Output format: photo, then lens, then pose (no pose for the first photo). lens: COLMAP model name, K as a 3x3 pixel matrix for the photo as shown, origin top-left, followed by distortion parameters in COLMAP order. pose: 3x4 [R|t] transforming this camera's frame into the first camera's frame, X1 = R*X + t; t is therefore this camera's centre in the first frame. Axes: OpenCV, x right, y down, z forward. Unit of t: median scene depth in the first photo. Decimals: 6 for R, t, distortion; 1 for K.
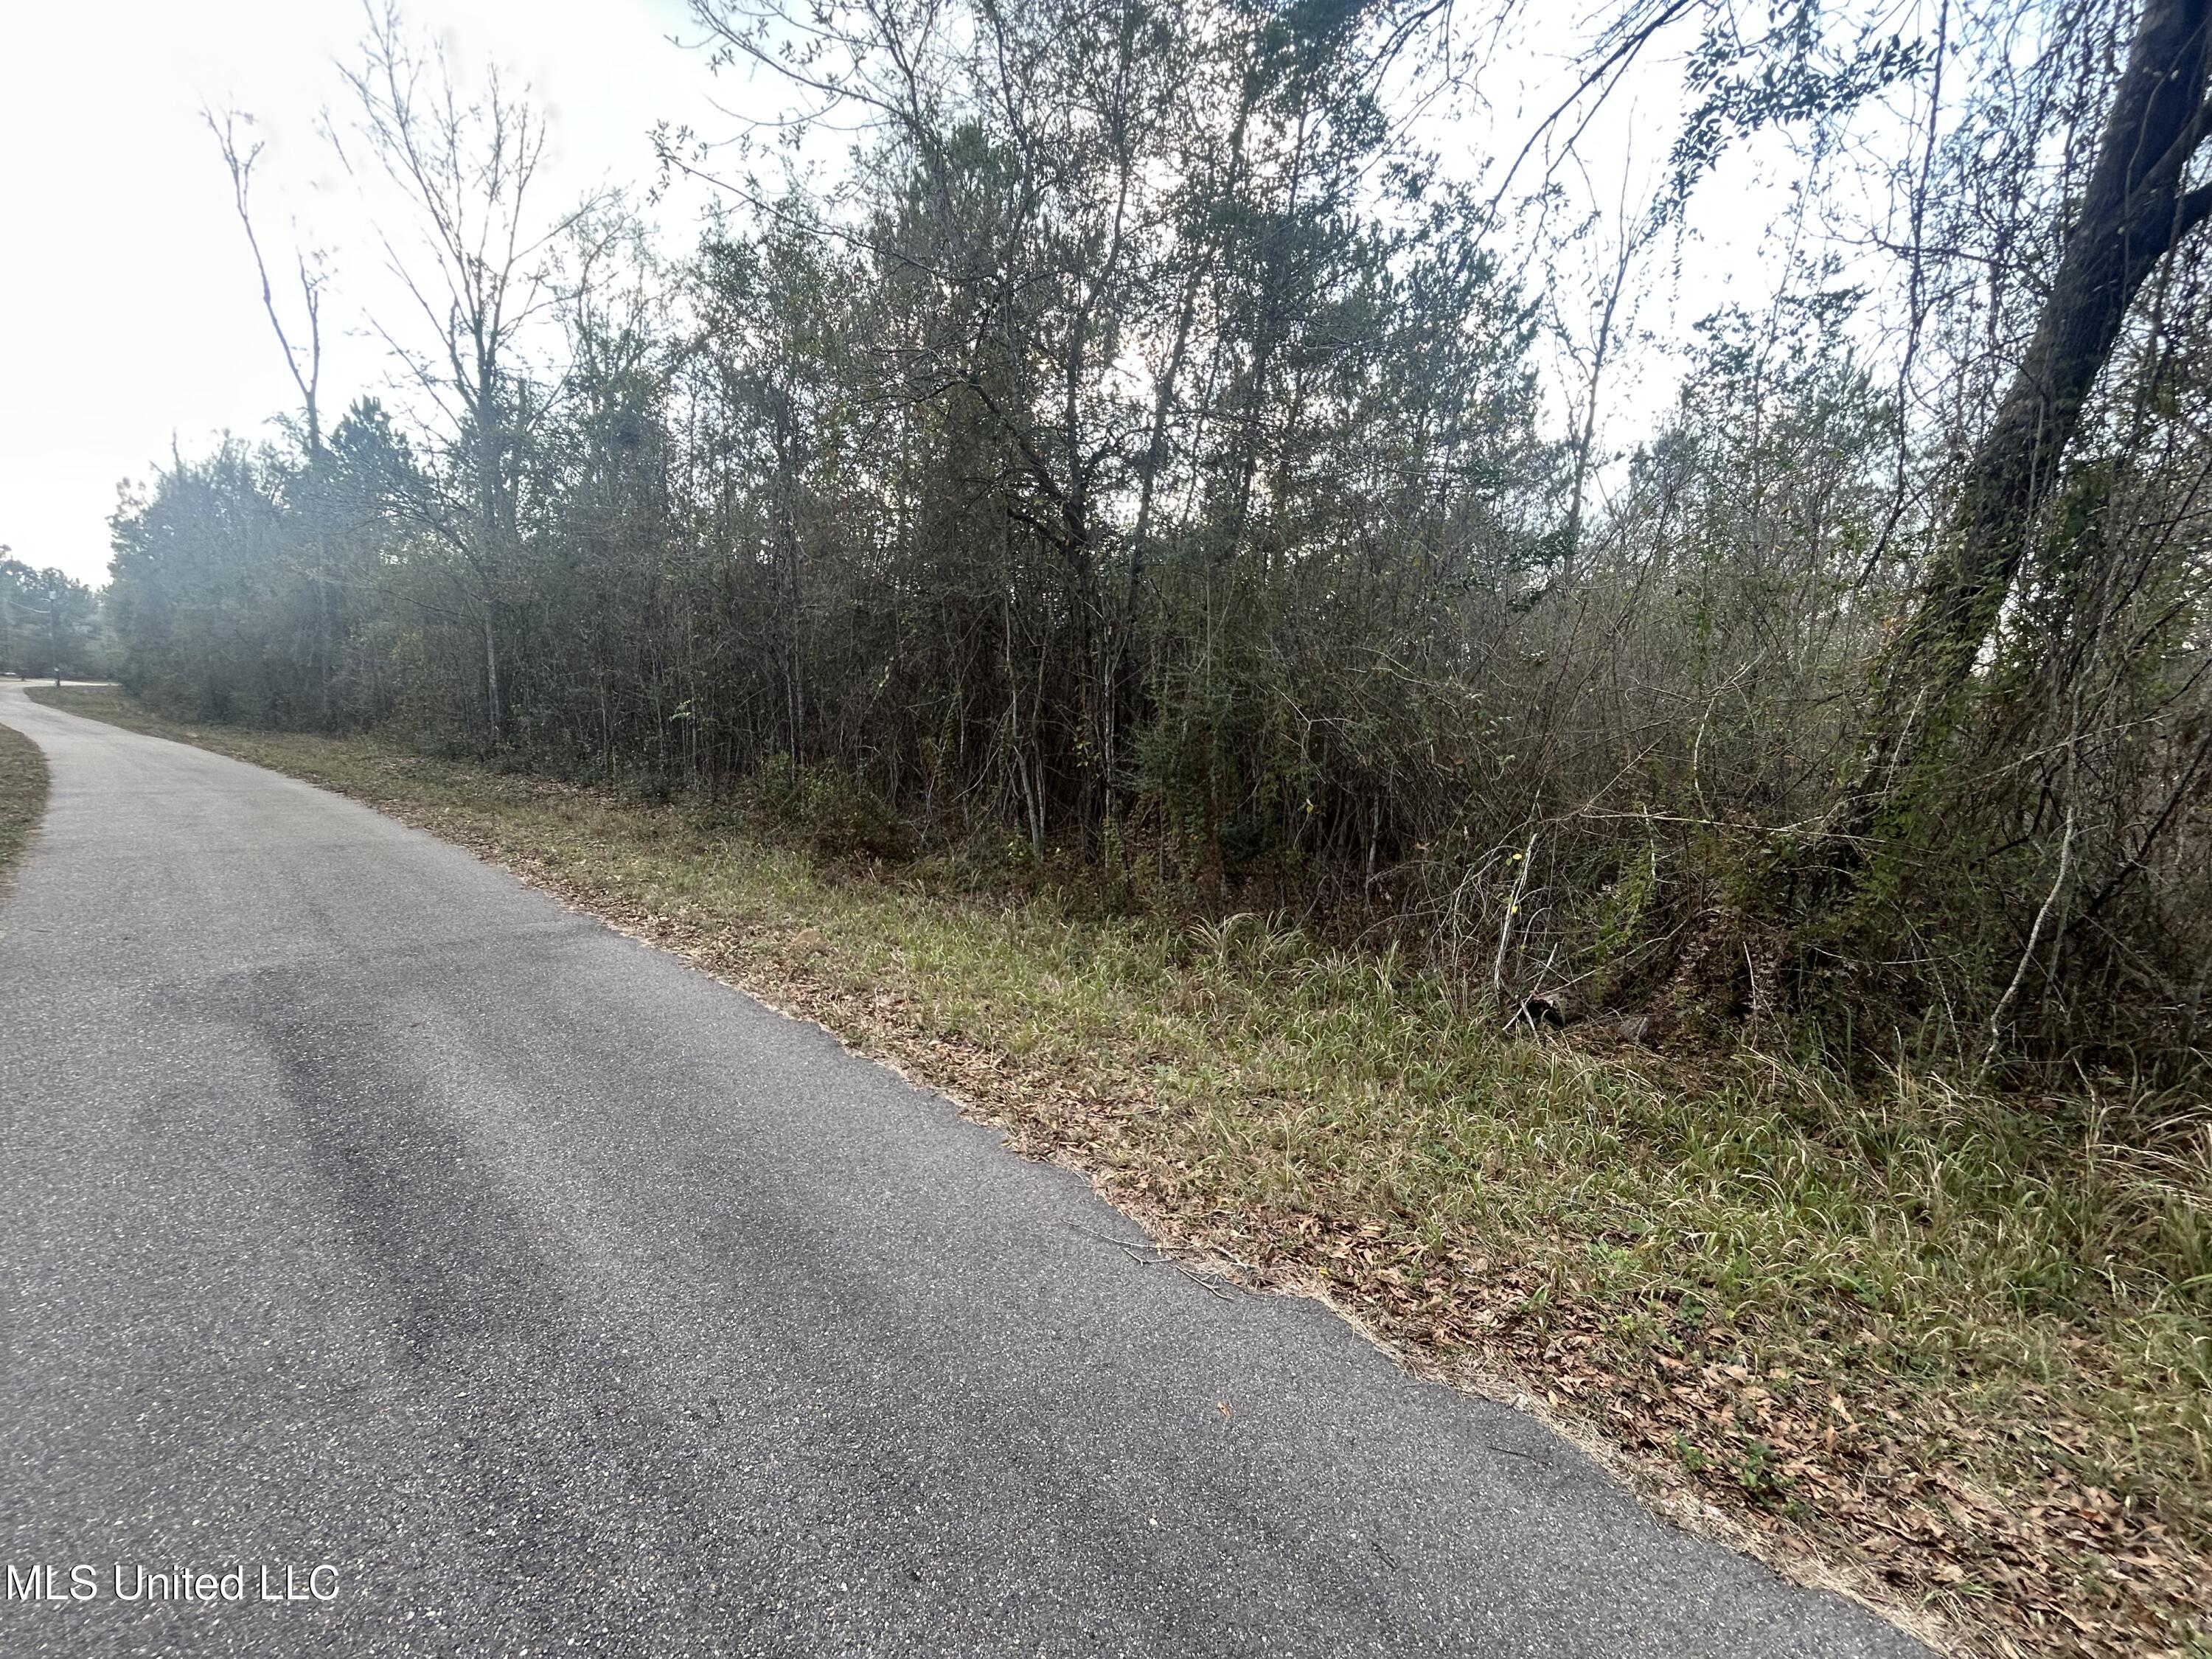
lens RADIAL K [[888.7, 0, 1106.0], [0, 888.7, 829.5], [0, 0, 1]] dist [0.000219, 0.000345]
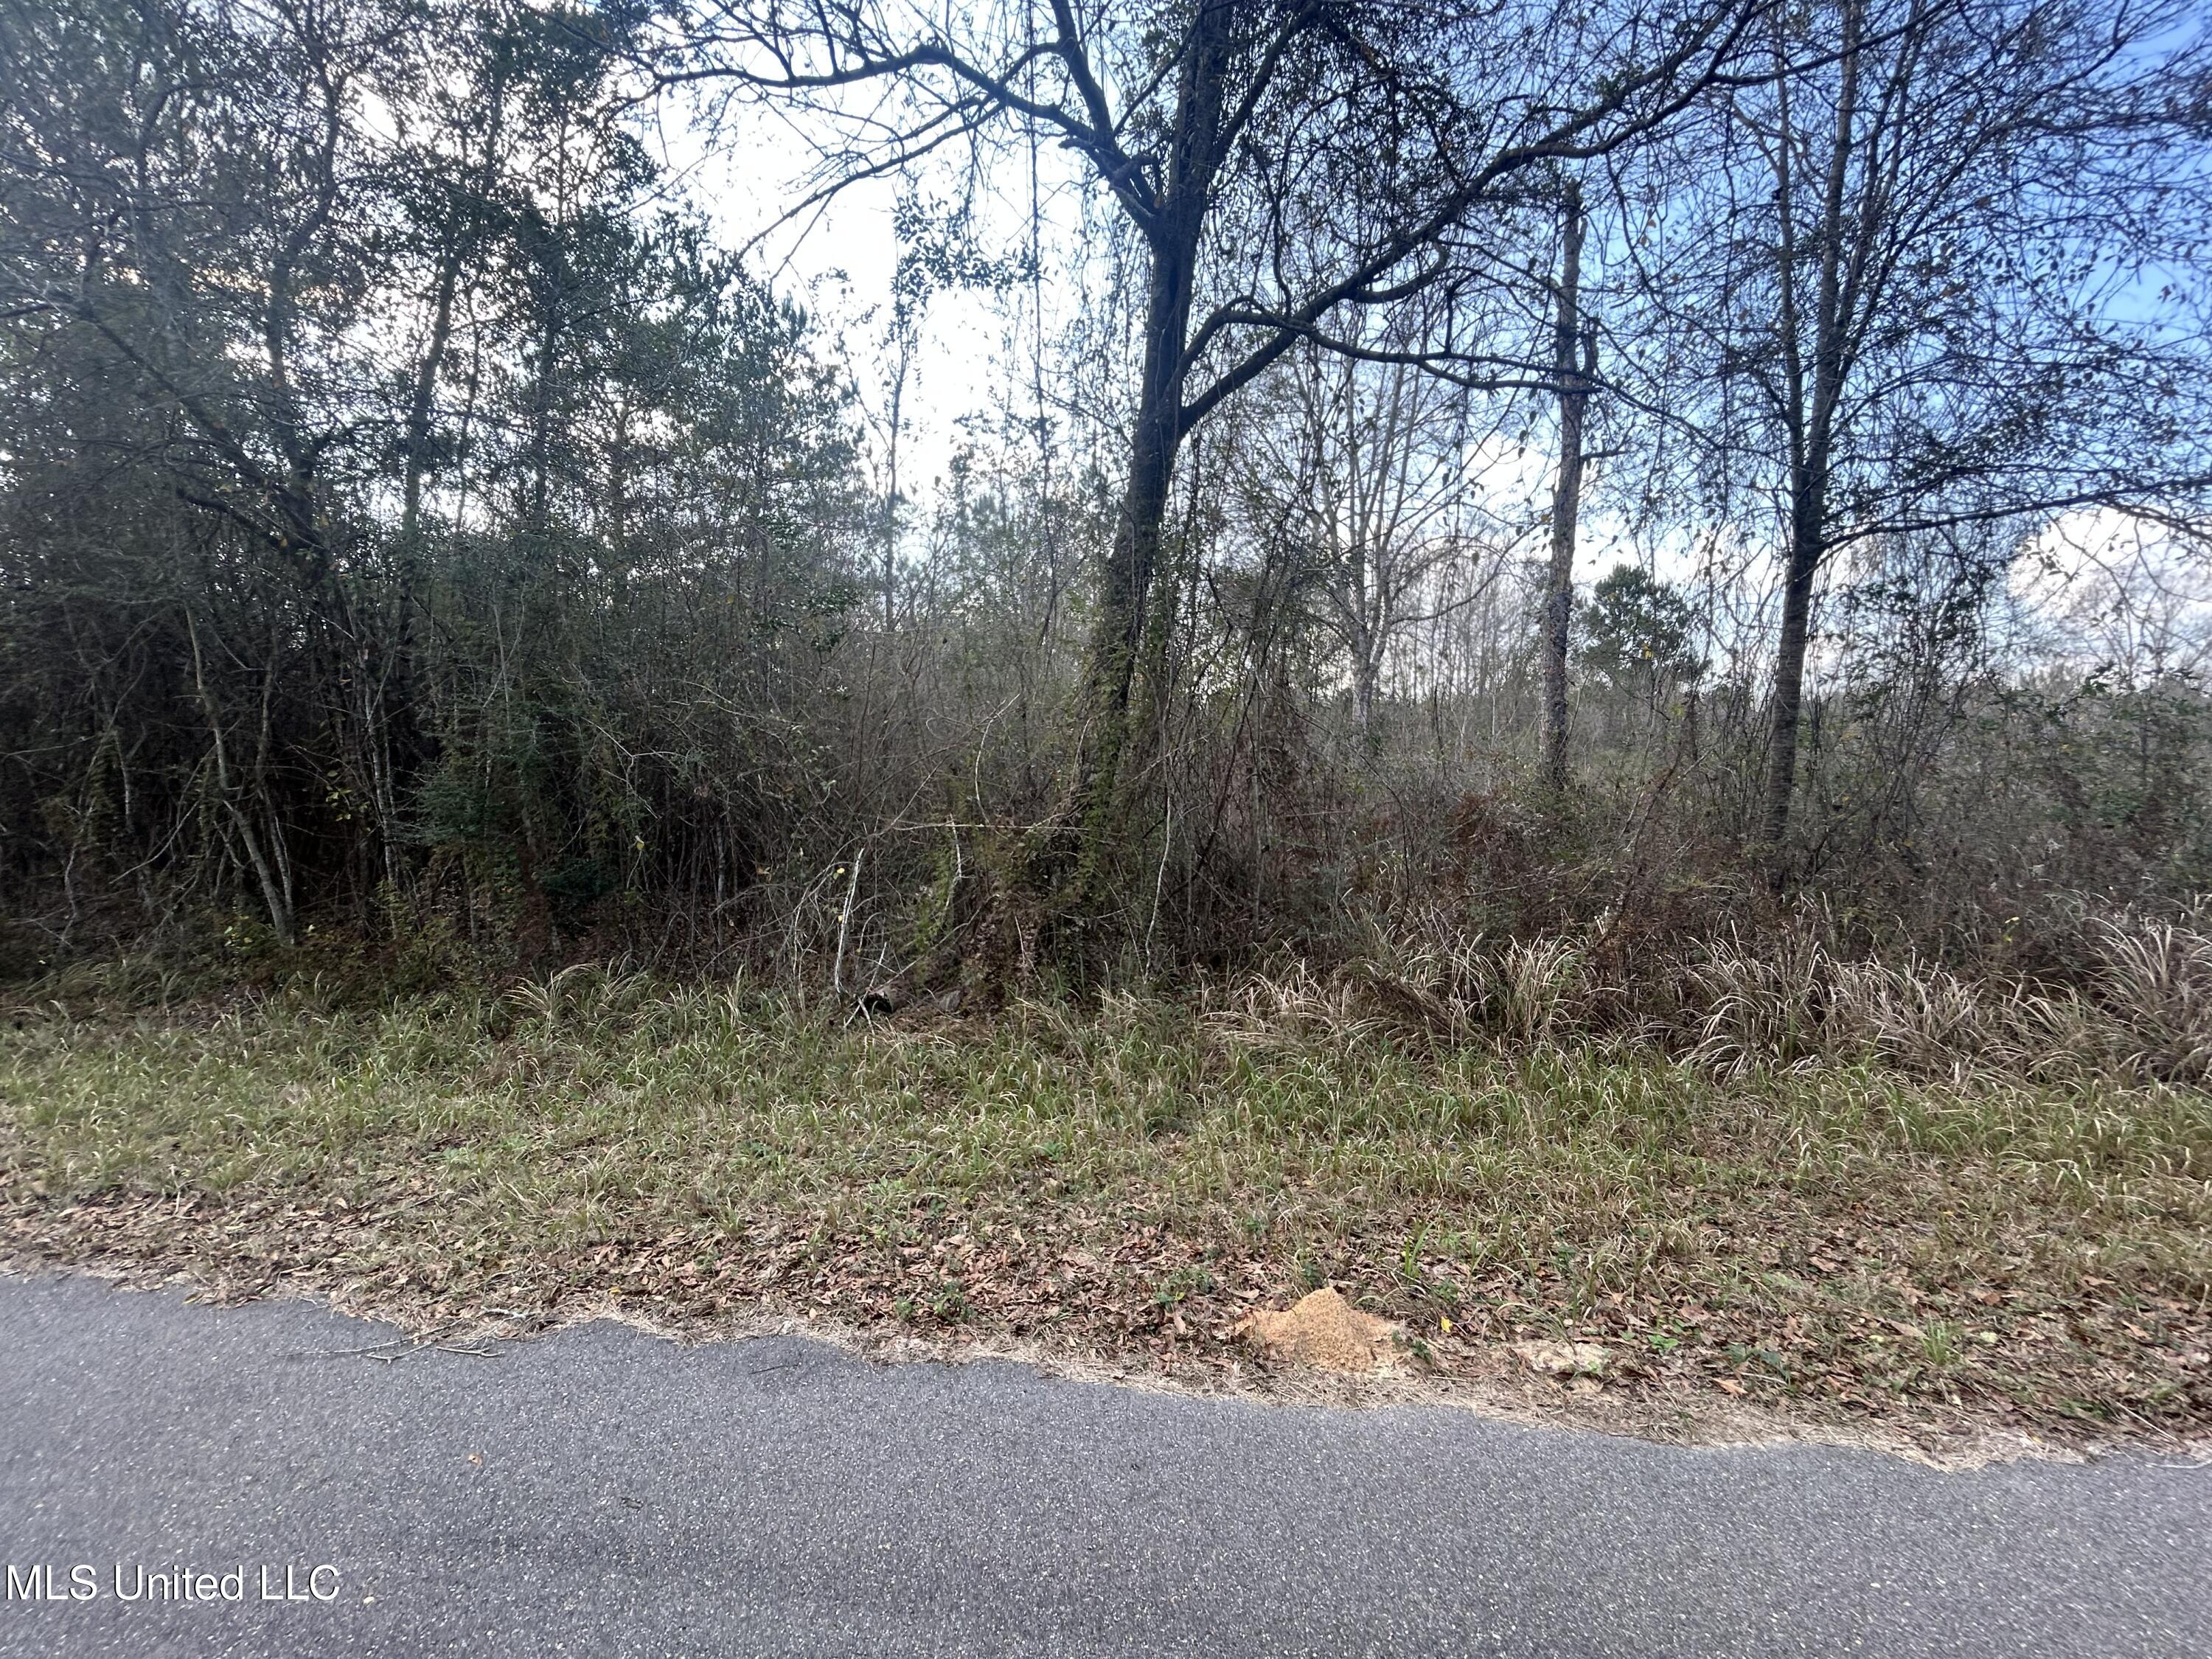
lens RADIAL K [[902.6, 0, 1114.8], [0, 902.6, 825.2], [0, 0, 1]] dist [0.006303, -0.001497]
pose [[0.798589, -0.083640, 0.596036, 0.074082], [0.104034, 0.994574, 0.000177, 0.010691], [-0.592817, 0.061867, 0.802957, -0.131912]]
